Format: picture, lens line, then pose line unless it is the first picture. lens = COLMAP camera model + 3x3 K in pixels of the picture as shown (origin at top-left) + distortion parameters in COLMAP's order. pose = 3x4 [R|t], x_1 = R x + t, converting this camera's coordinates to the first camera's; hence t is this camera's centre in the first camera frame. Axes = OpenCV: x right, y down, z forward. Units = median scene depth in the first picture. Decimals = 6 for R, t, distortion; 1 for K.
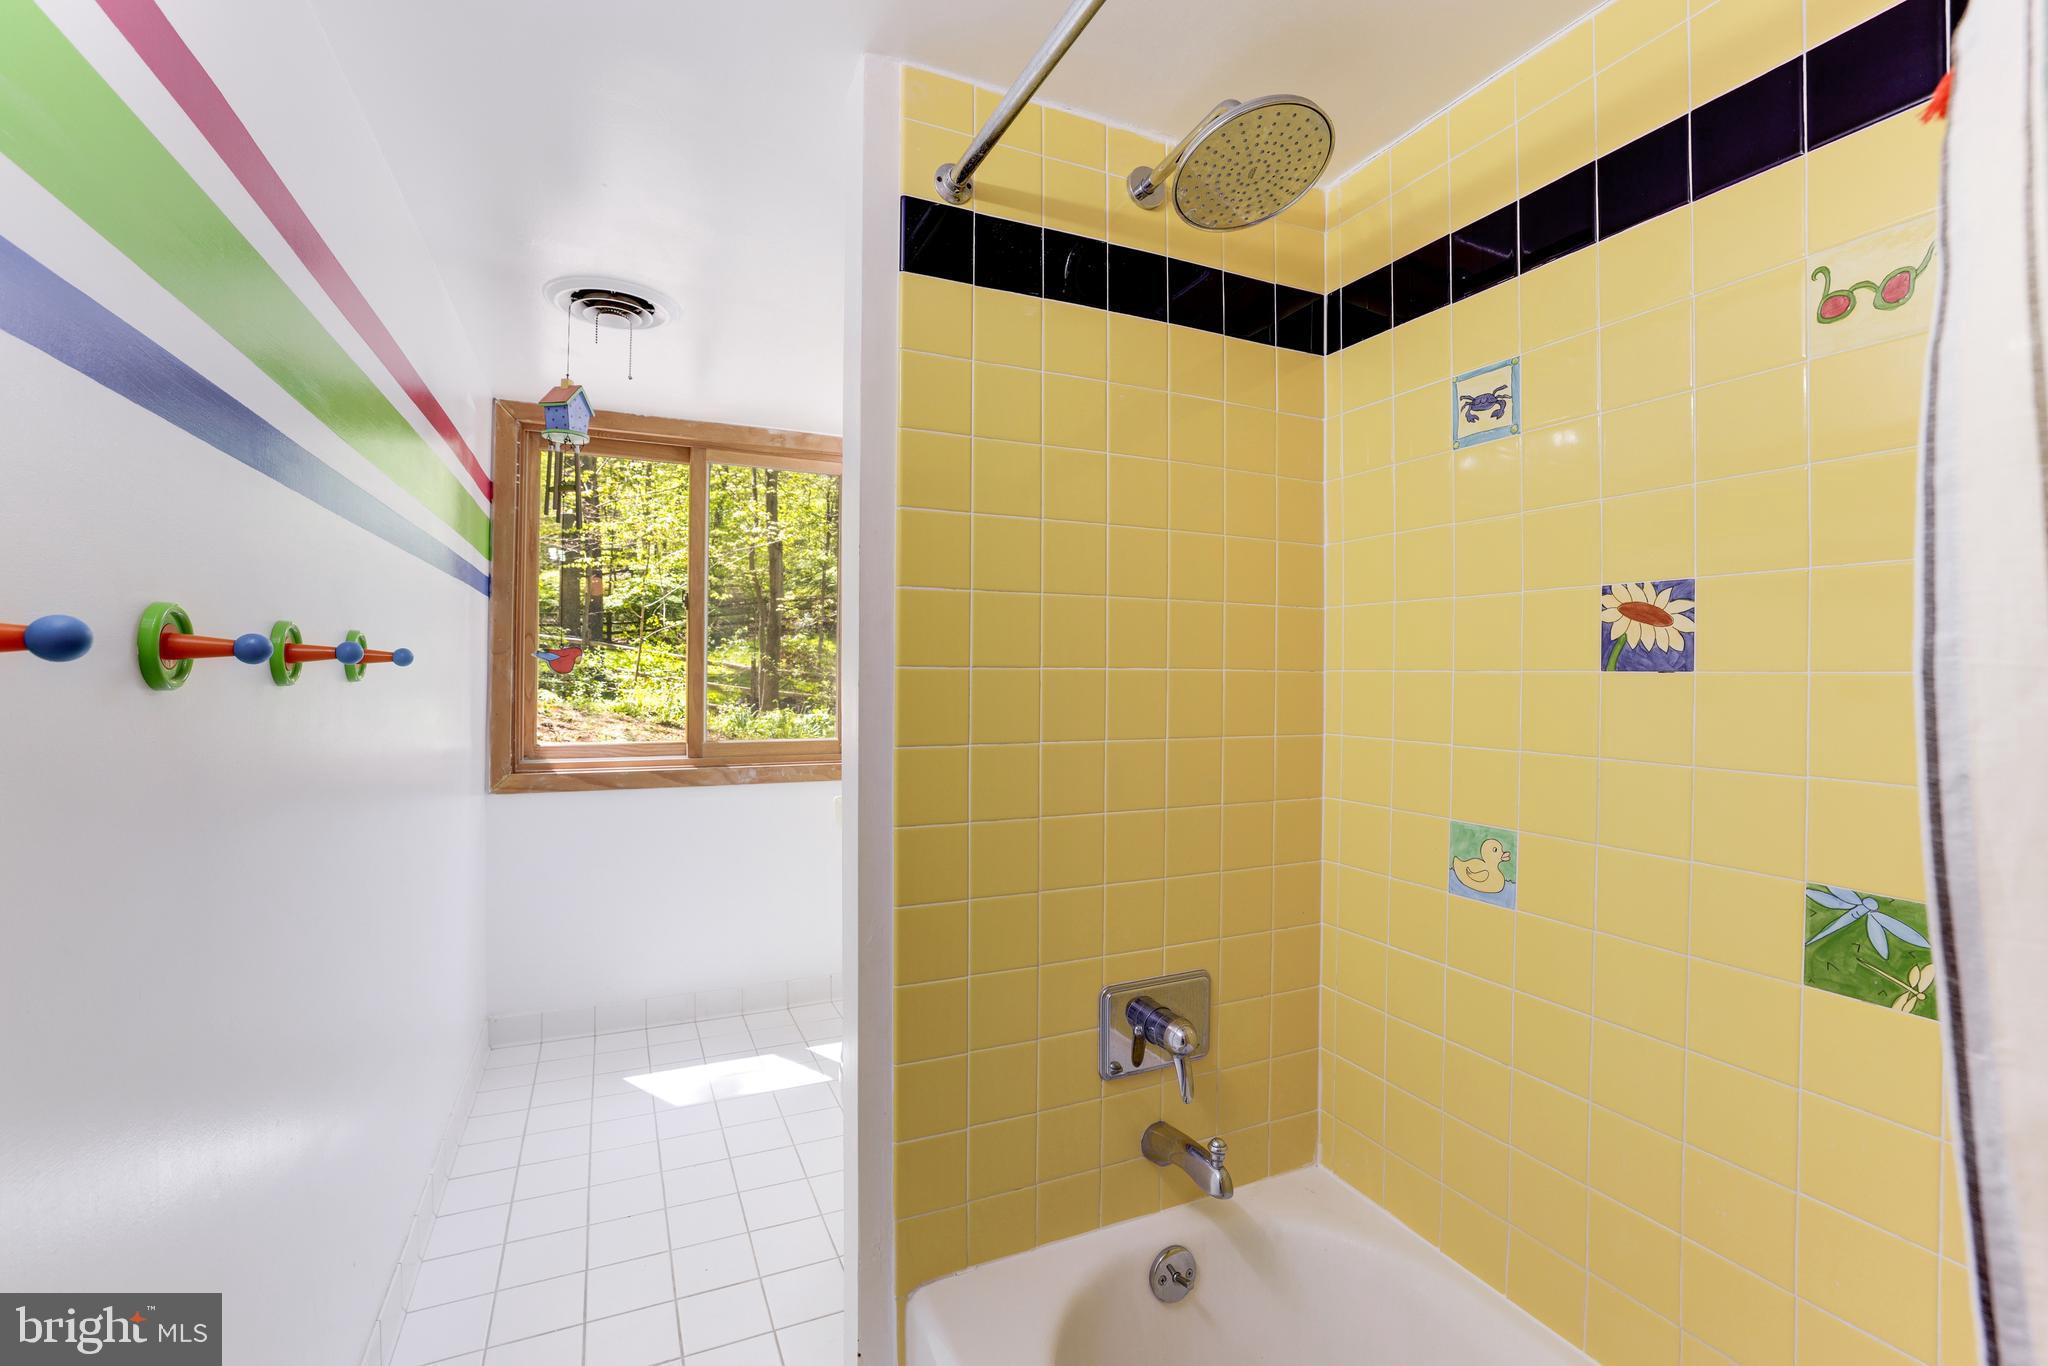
lens RADIAL K [[878.1, 0, 1018.9], [0, 878.1, 673.8], [0, 0, 1]] dist [-0.015515, 0.002356]
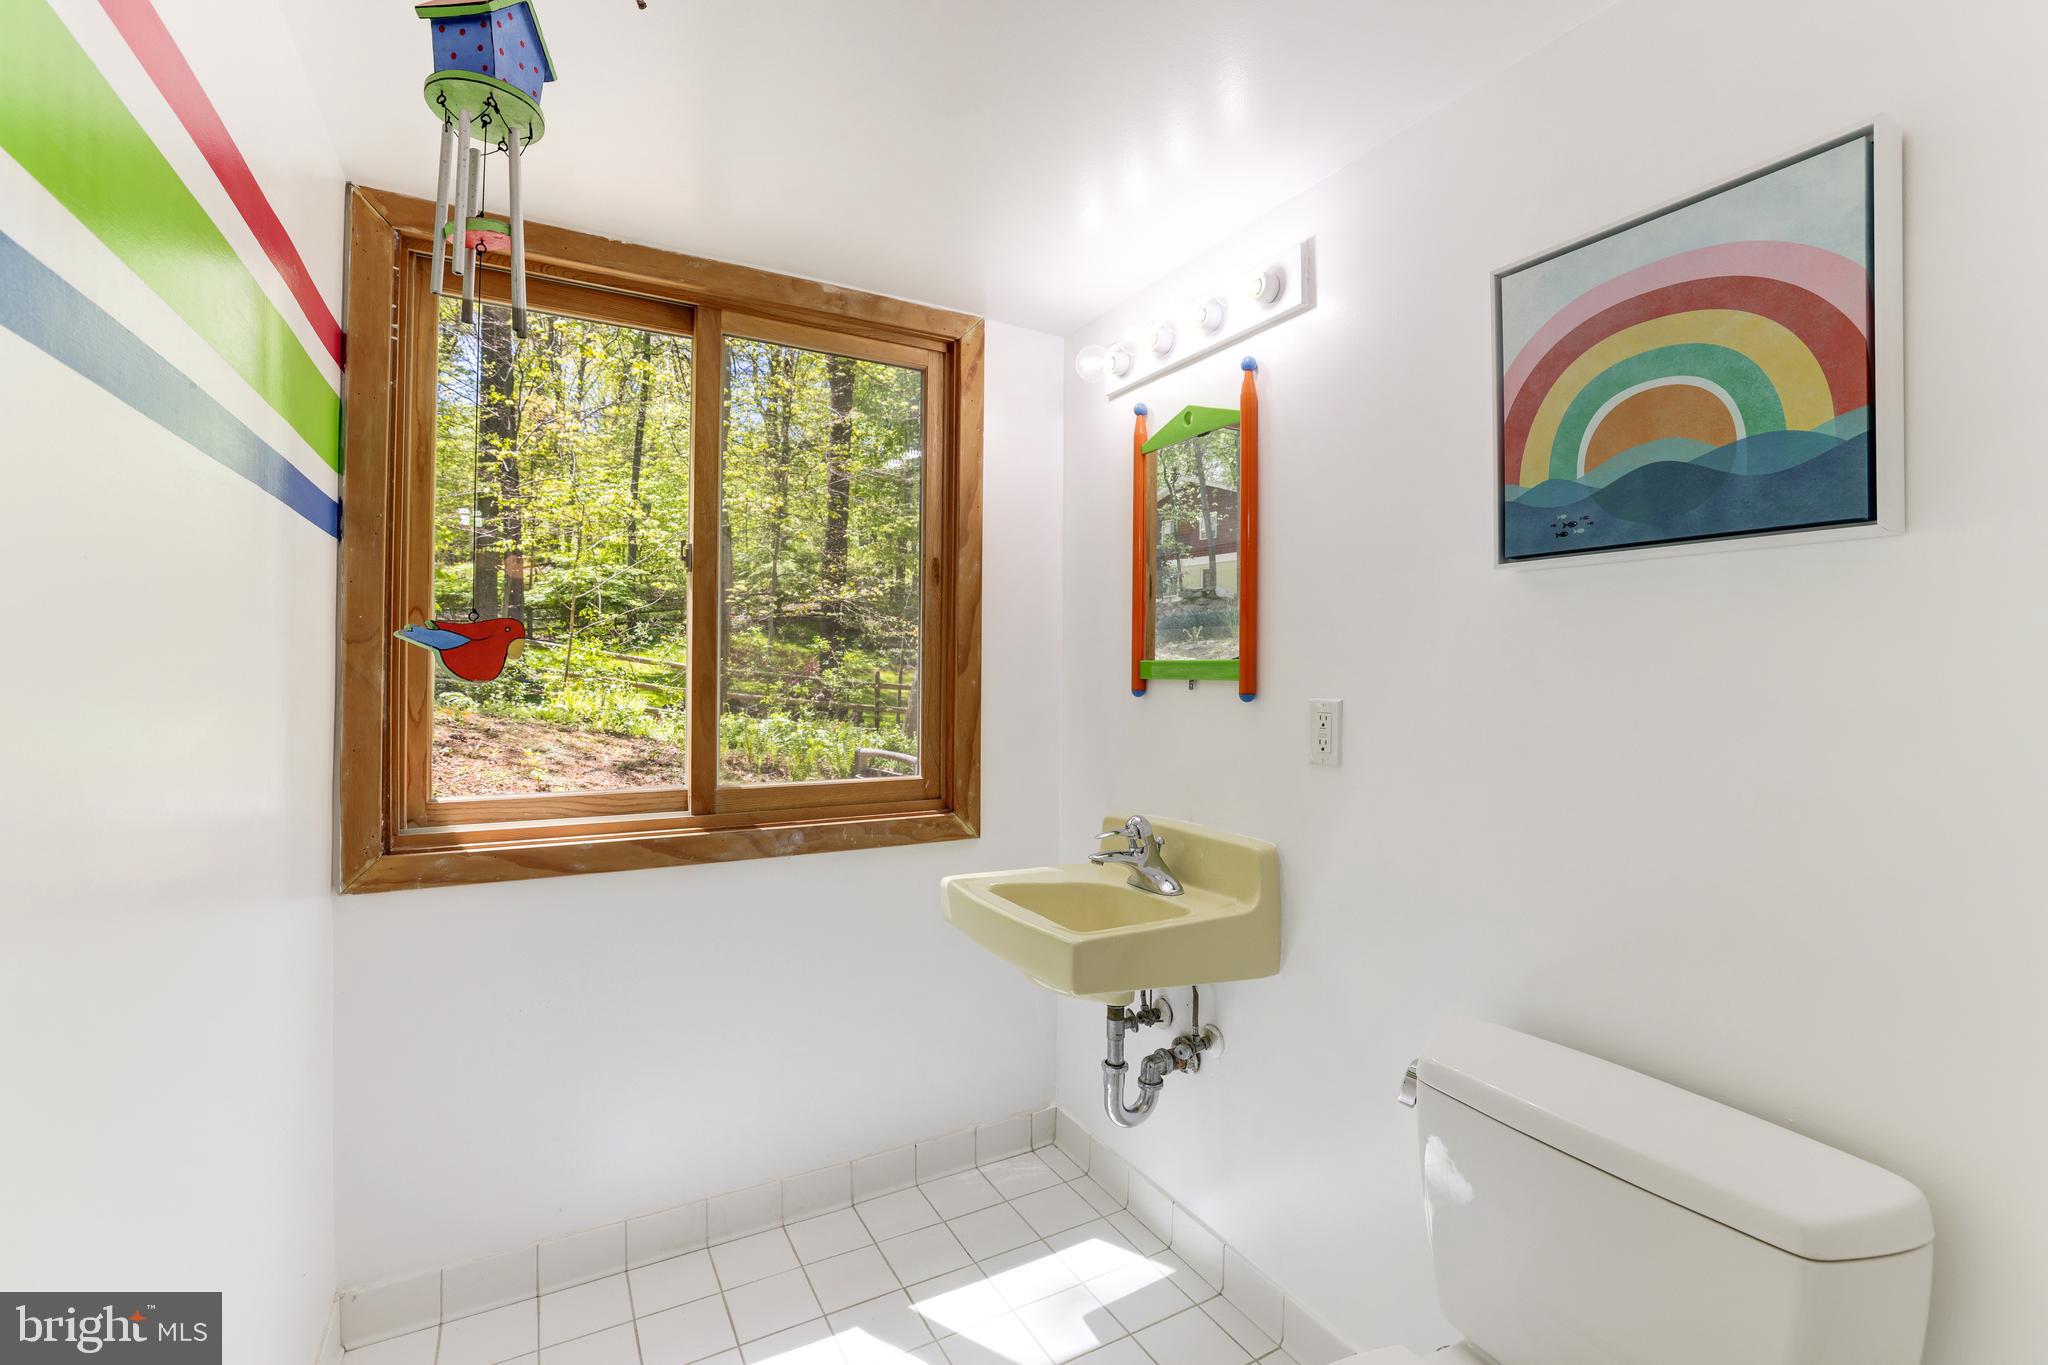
lens RADIAL K [[878.1, 0, 1025.3], [0, 878.1, 674.0], [0, 0, 1]] dist [-0.015515, 0.002356]
pose [[0.996857, -0.001530, 0.079211, -0.193715], [0.001427, 0.999998, 0.001364, -0.002314], [-0.079213, -0.001247, 0.996857, 0.371643]]
